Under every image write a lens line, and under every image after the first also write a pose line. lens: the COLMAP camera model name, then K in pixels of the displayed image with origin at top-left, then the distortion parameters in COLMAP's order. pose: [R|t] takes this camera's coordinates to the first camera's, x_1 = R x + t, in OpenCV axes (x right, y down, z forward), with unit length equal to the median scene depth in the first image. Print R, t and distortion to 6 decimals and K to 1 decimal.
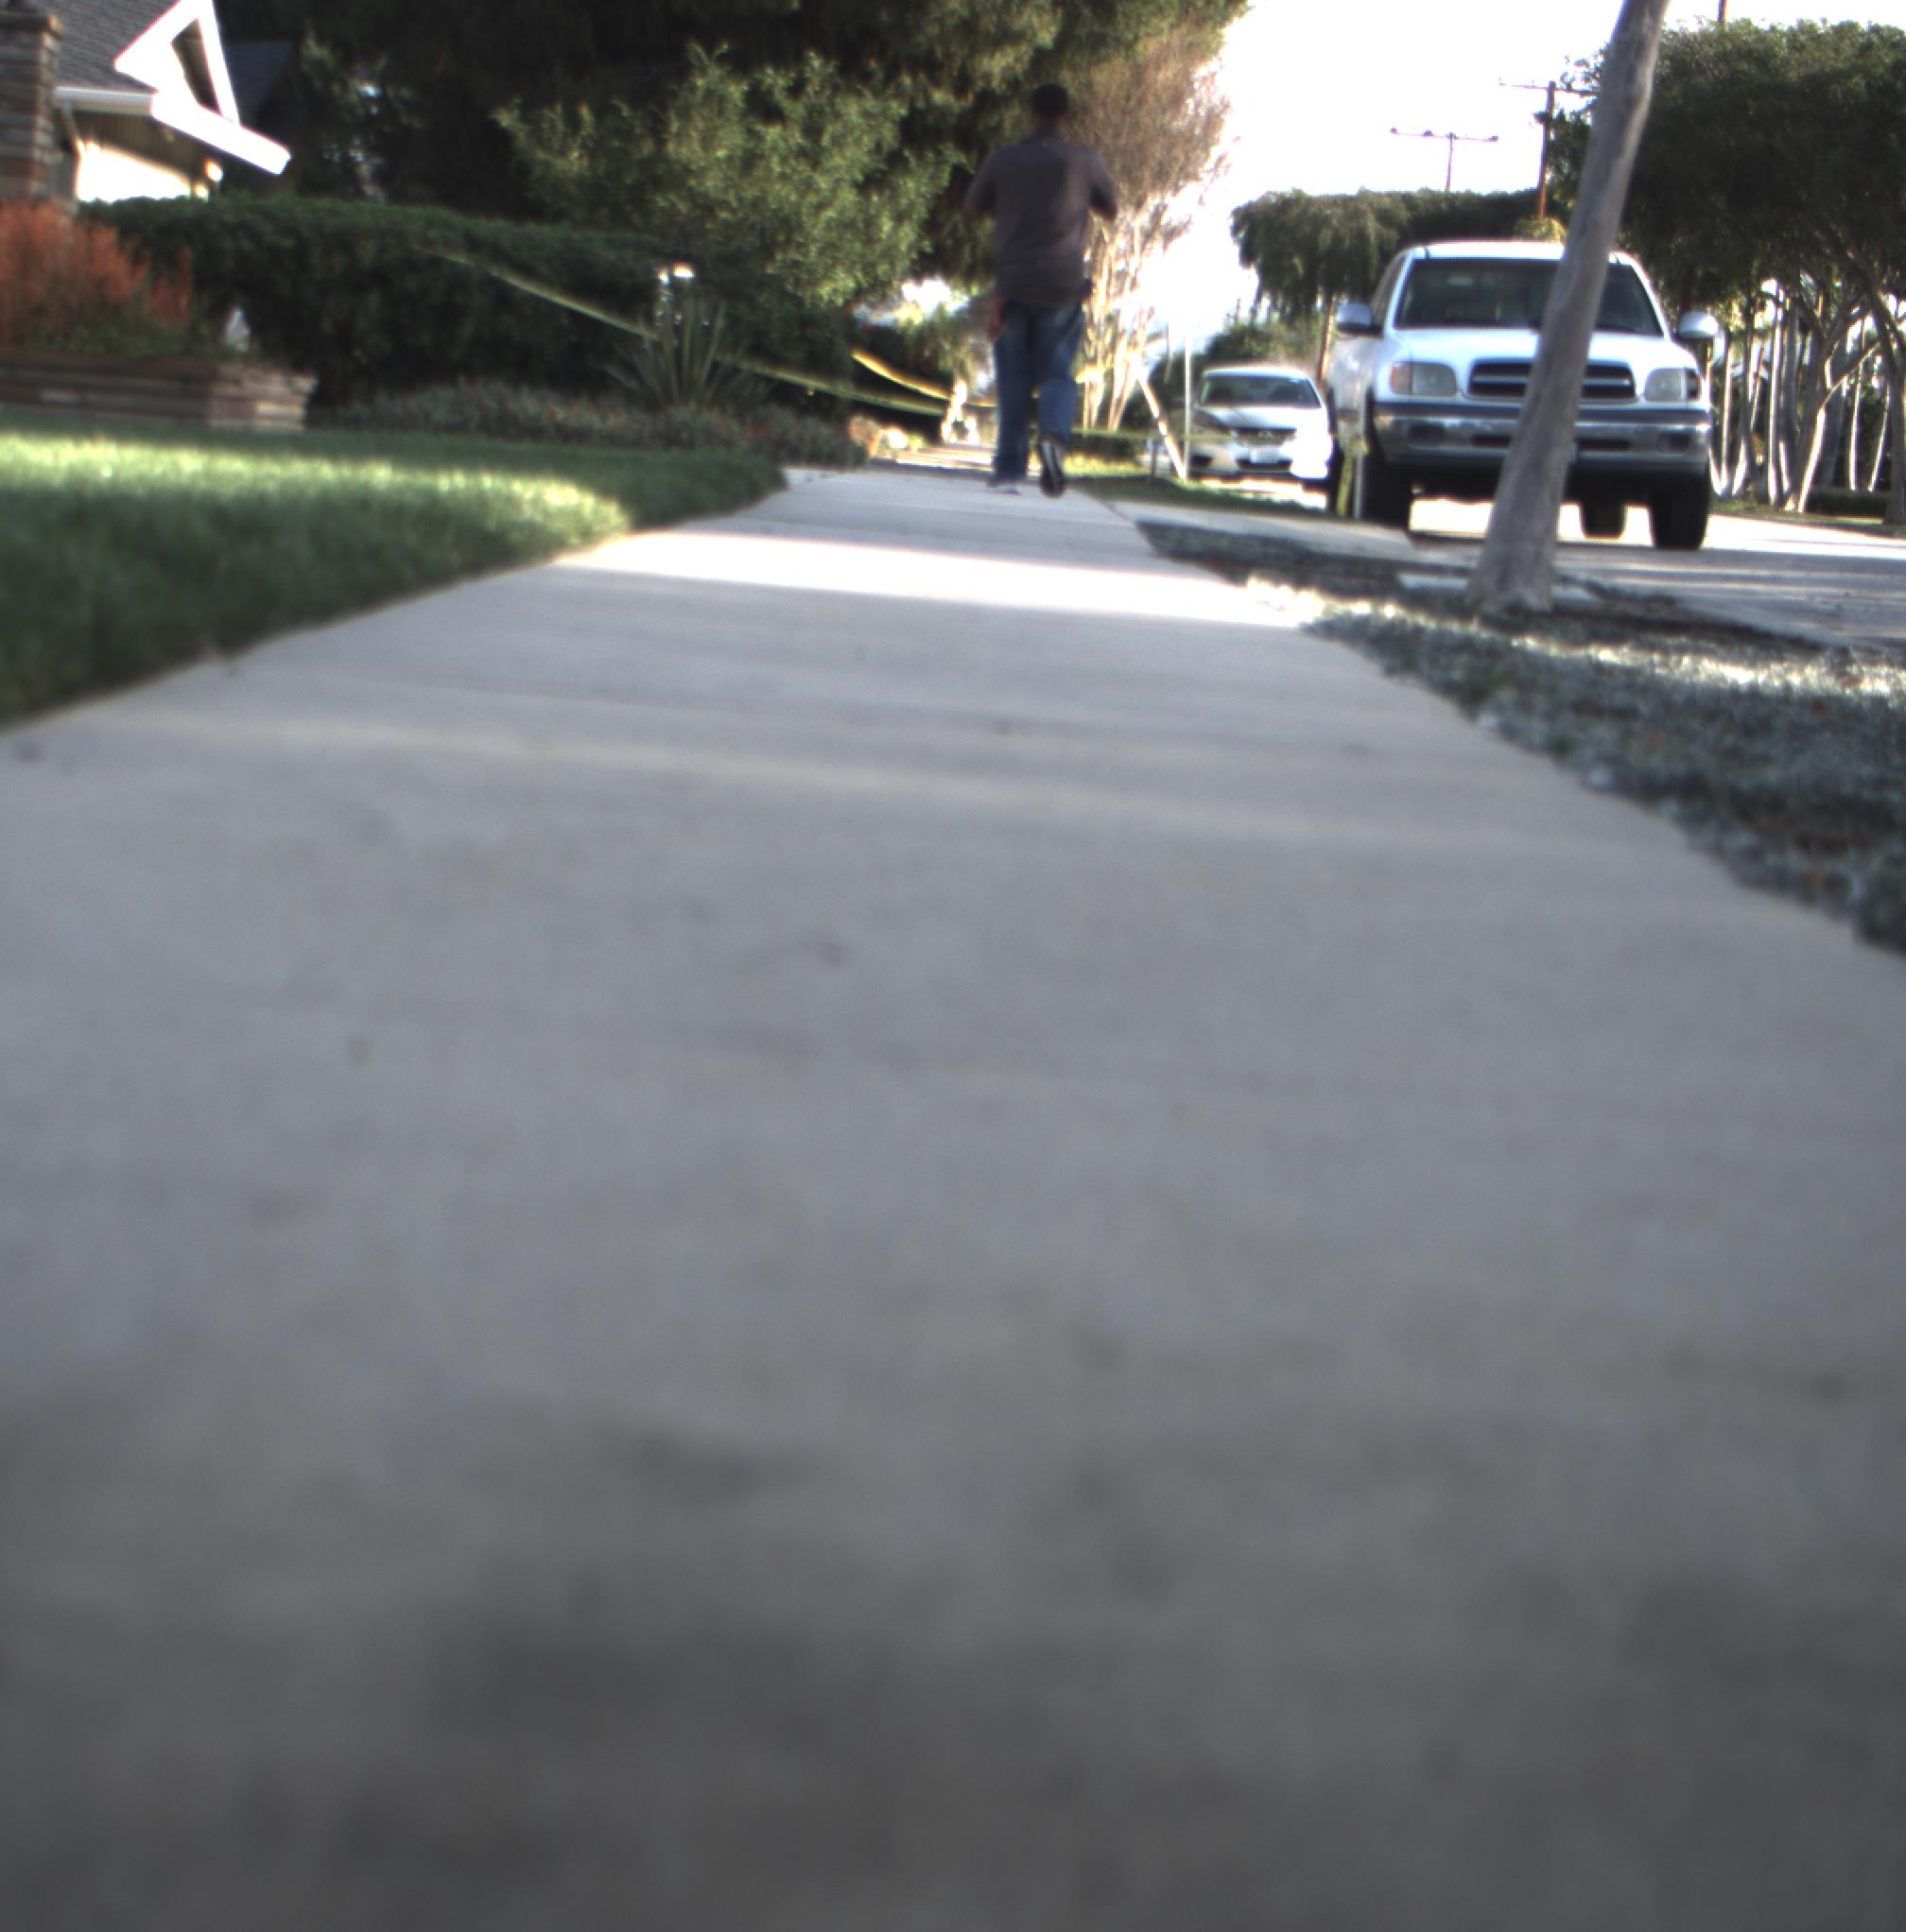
lens RADIAL K [[4322.9, 0, 732.9], [0, 4322.9, 957.3], [0, 0, 1]] dist [-0.172877, 0.874470]
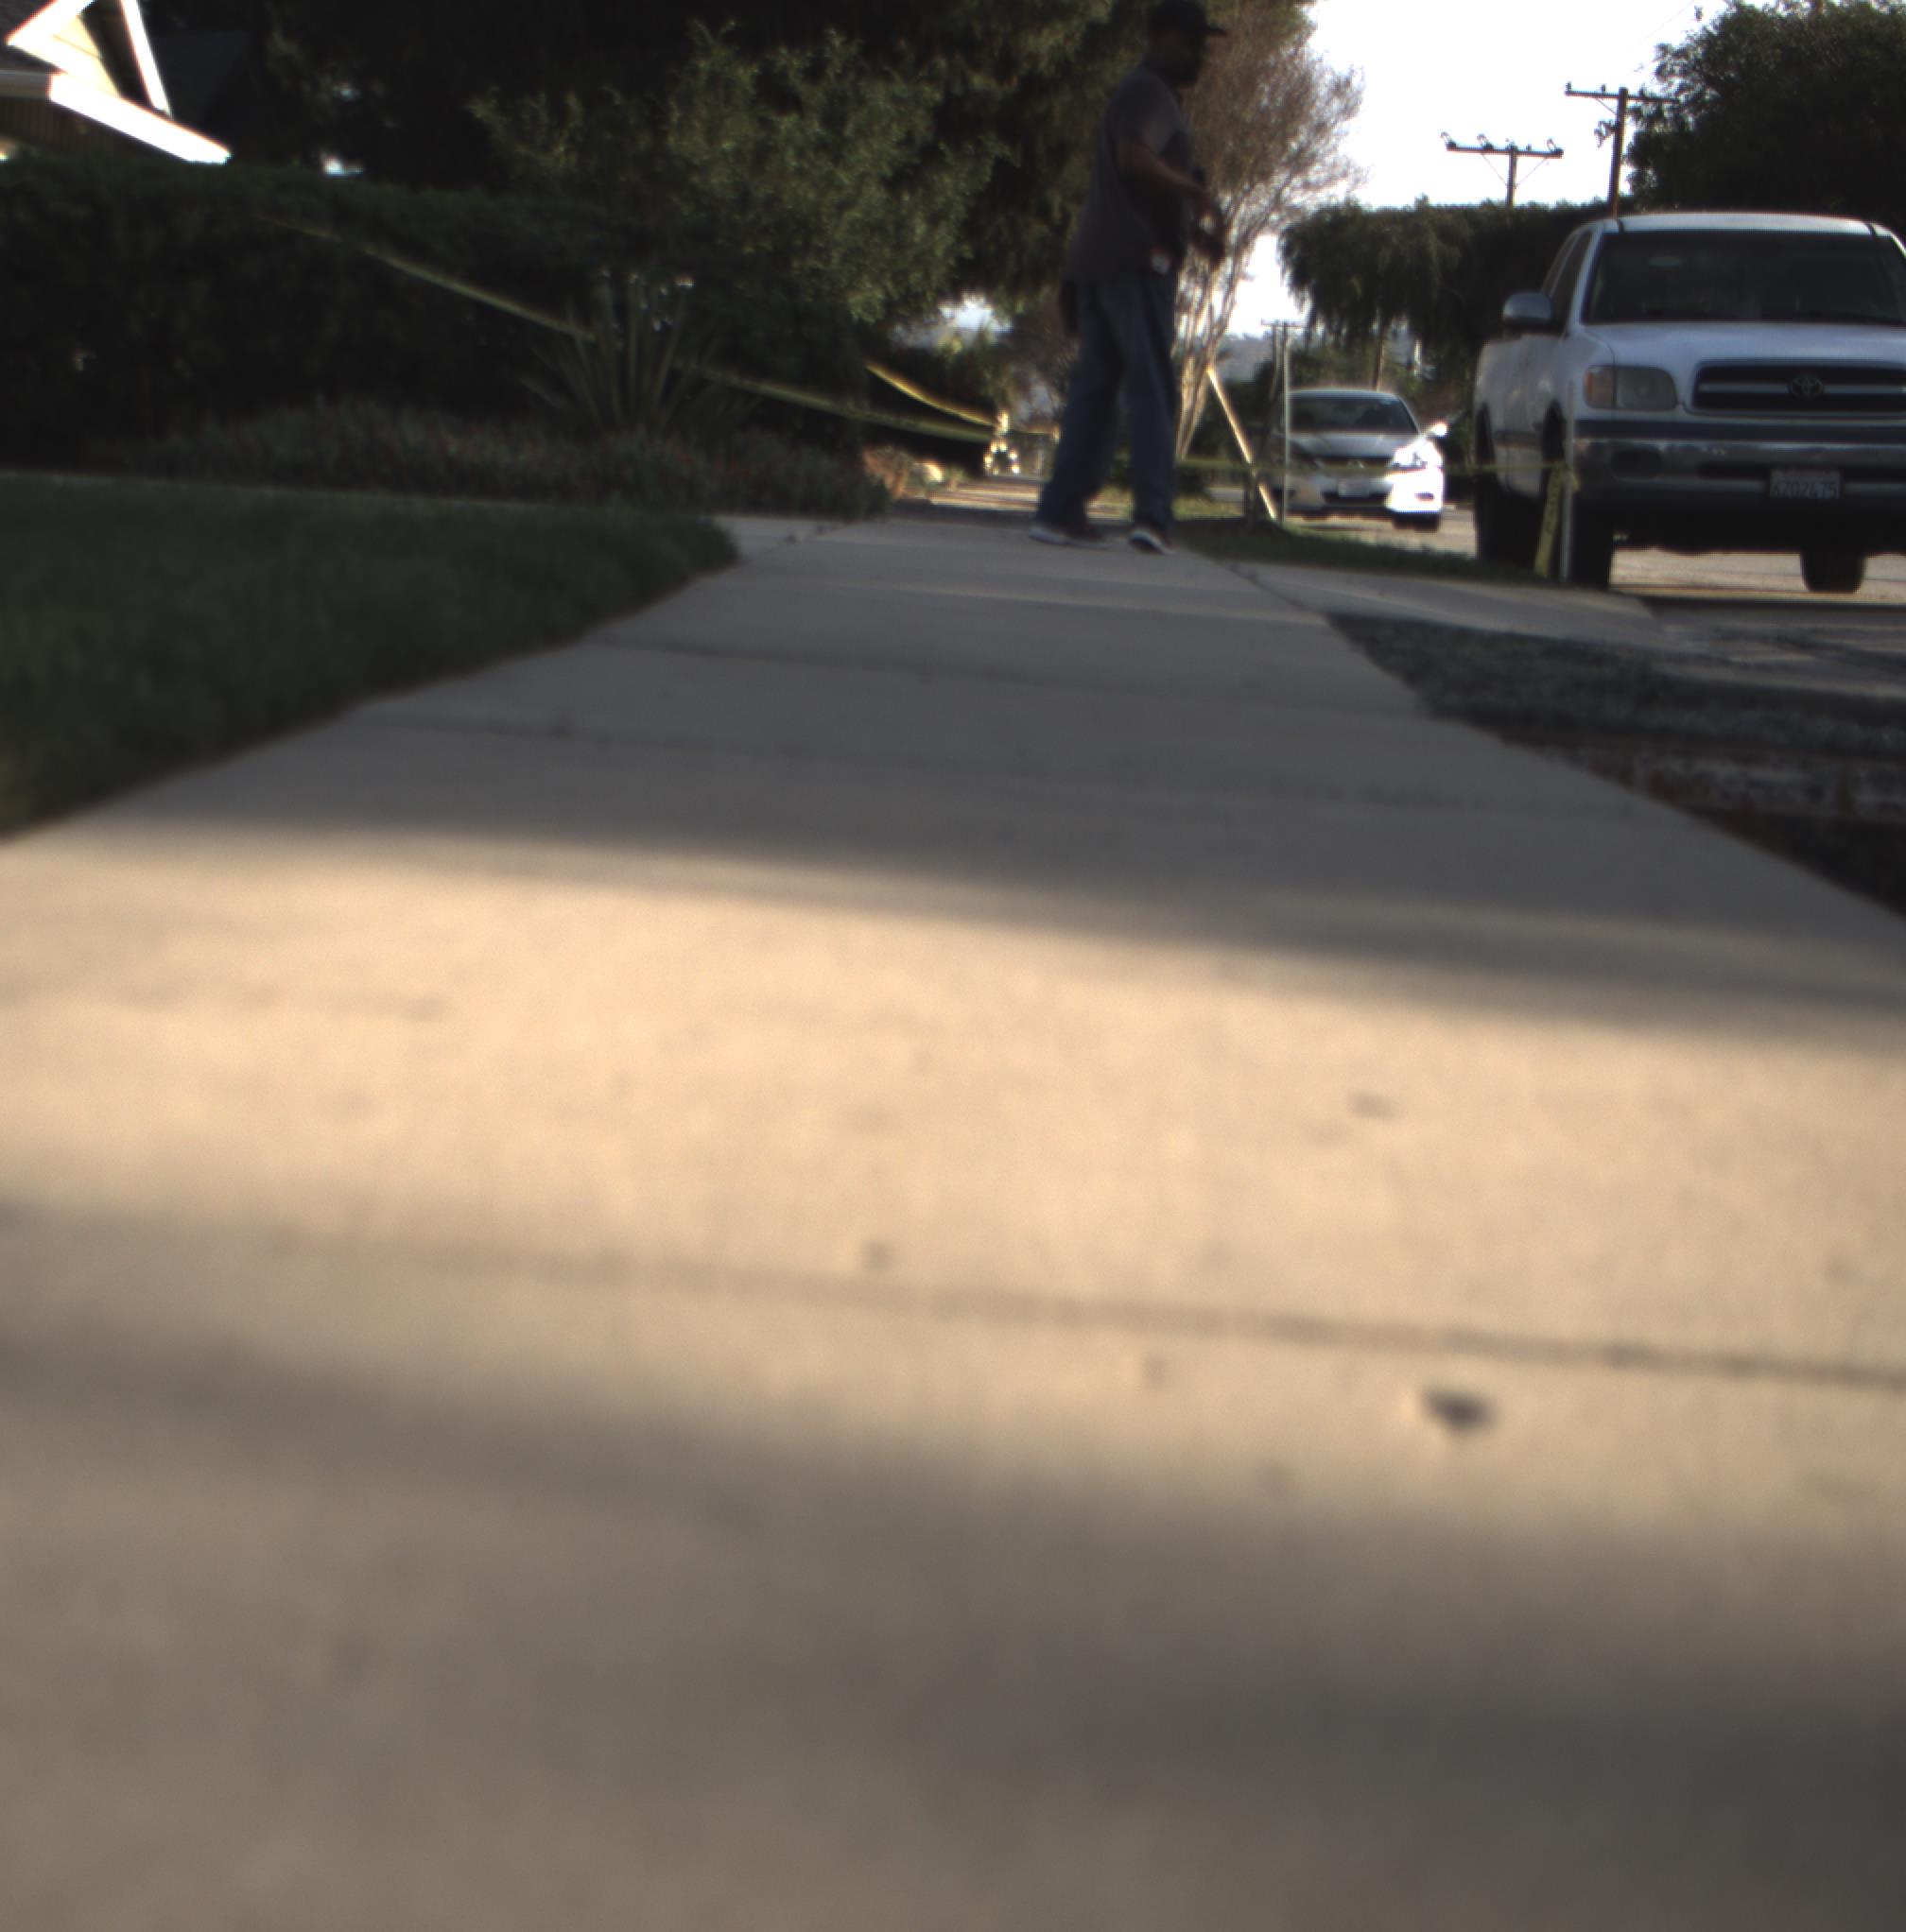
lens RADIAL K [[4322.9, 0, 732.9], [0, 4322.9, 957.3], [0, 0, 1]] dist [-0.172877, 0.874470]
pose [[0.999914, -0.007997, -0.010401, 0.005803], [0.007916, 0.999938, -0.007798, -0.016074], [0.010463, 0.007715, 0.999916, 0.130735]]
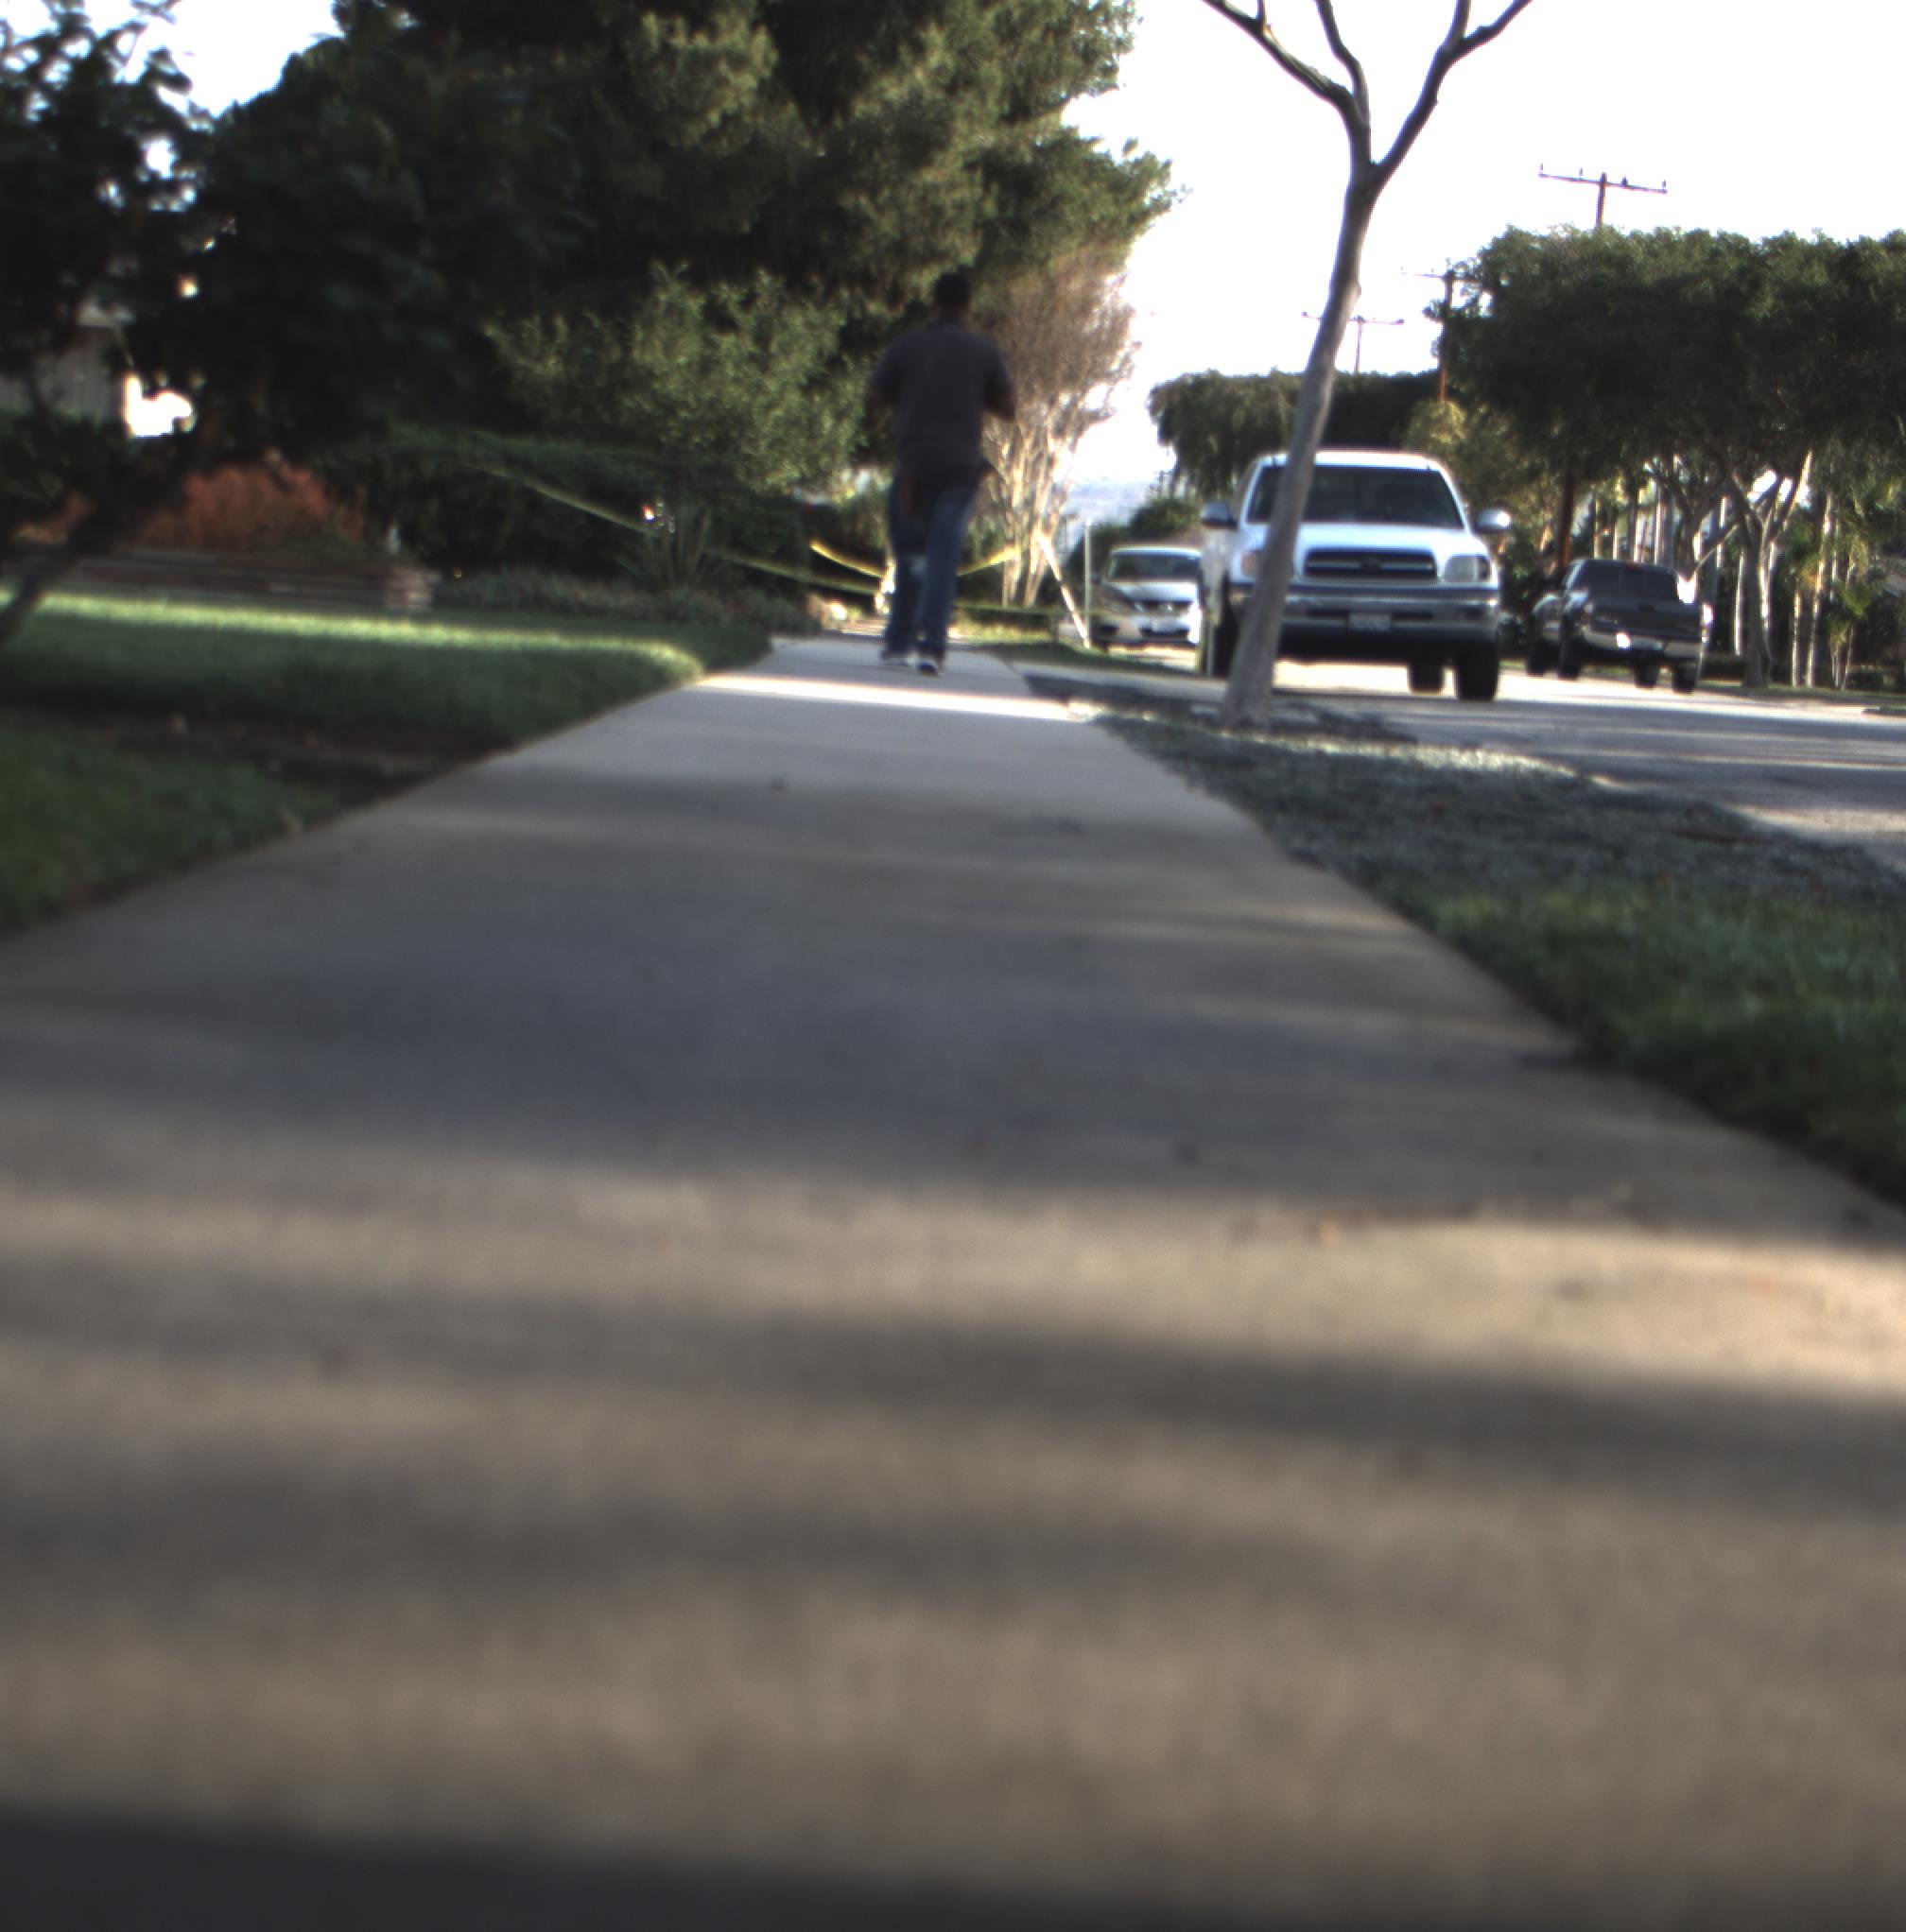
lens RADIAL K [[4322.9, 0, 732.9], [0, 4322.9, 957.3], [0, 0, 1]] dist [-0.172877, 0.874470]
pose [[0.999874, -0.003202, 0.015556, -0.007182], [0.003807, 0.999231, -0.039027, 0.014082], [-0.015419, 0.039081, 0.999117, -0.123749]]
